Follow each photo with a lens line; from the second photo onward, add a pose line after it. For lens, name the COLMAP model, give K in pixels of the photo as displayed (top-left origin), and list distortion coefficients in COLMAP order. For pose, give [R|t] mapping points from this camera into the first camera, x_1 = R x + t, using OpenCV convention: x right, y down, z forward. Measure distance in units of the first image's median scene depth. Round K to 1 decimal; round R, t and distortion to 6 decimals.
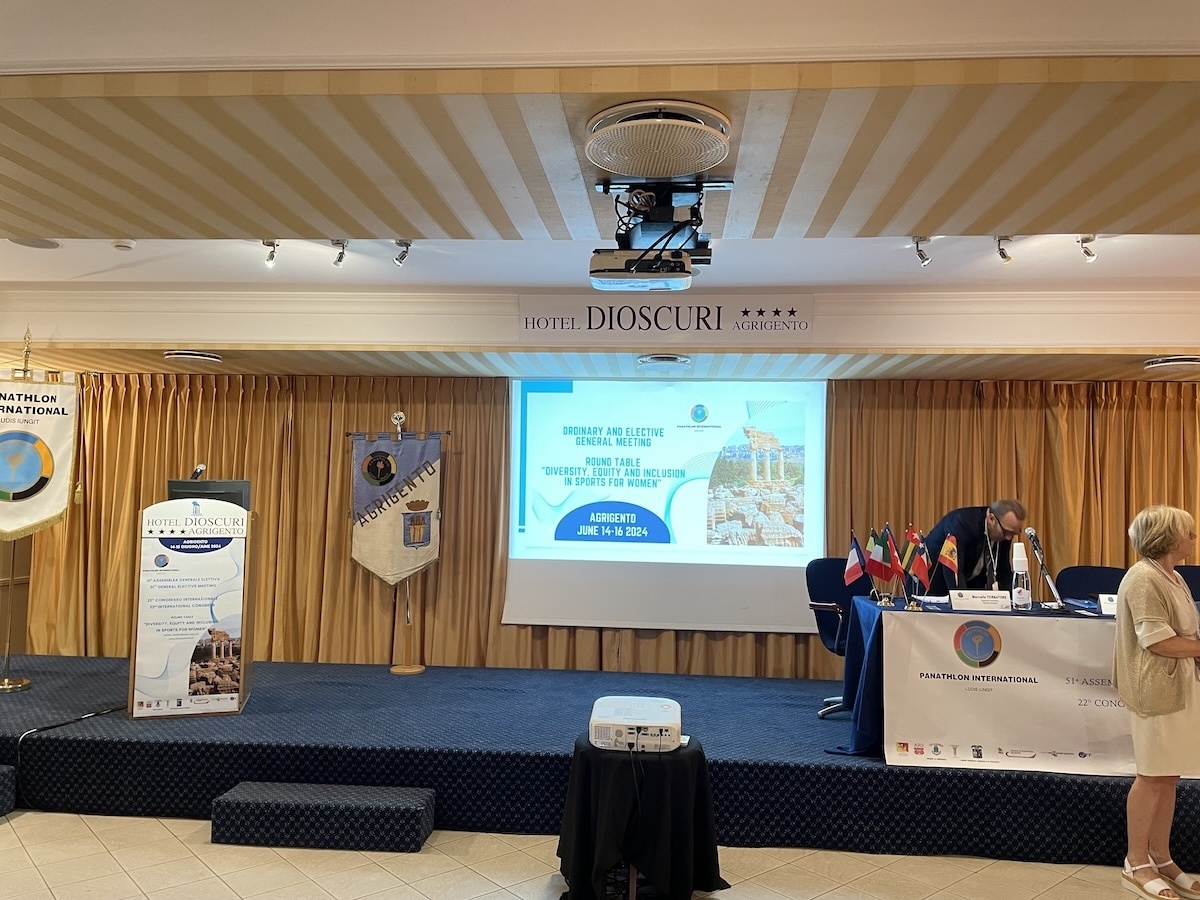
lens RADIAL K [[898.0, 0, 614.6], [0, 898.0, 438.3], [0, 0, 1]] dist [0.101773, -0.078450]
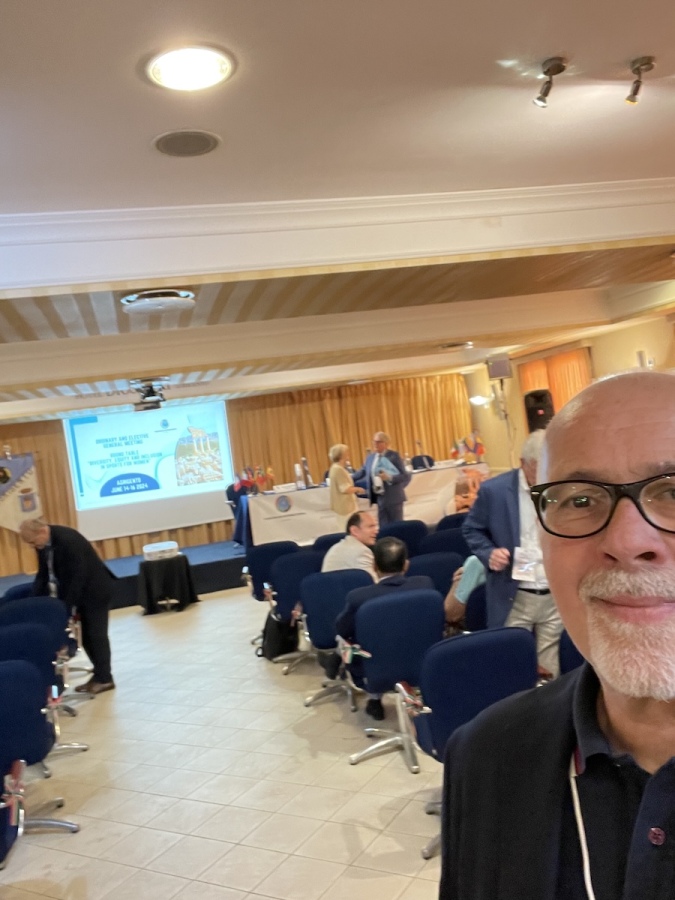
lens RADIAL K [[787.2, 0, 334.6], [0, 787.2, 428.6], [0, 0, 1]] dist [0.025776, 0.006727]
pose [[0.939397, -0.139884, 0.312996, -0.105861], [0.127429, 0.990031, 0.060011, -0.076332], [-0.318270, -0.016489, 0.947857, -0.822913]]
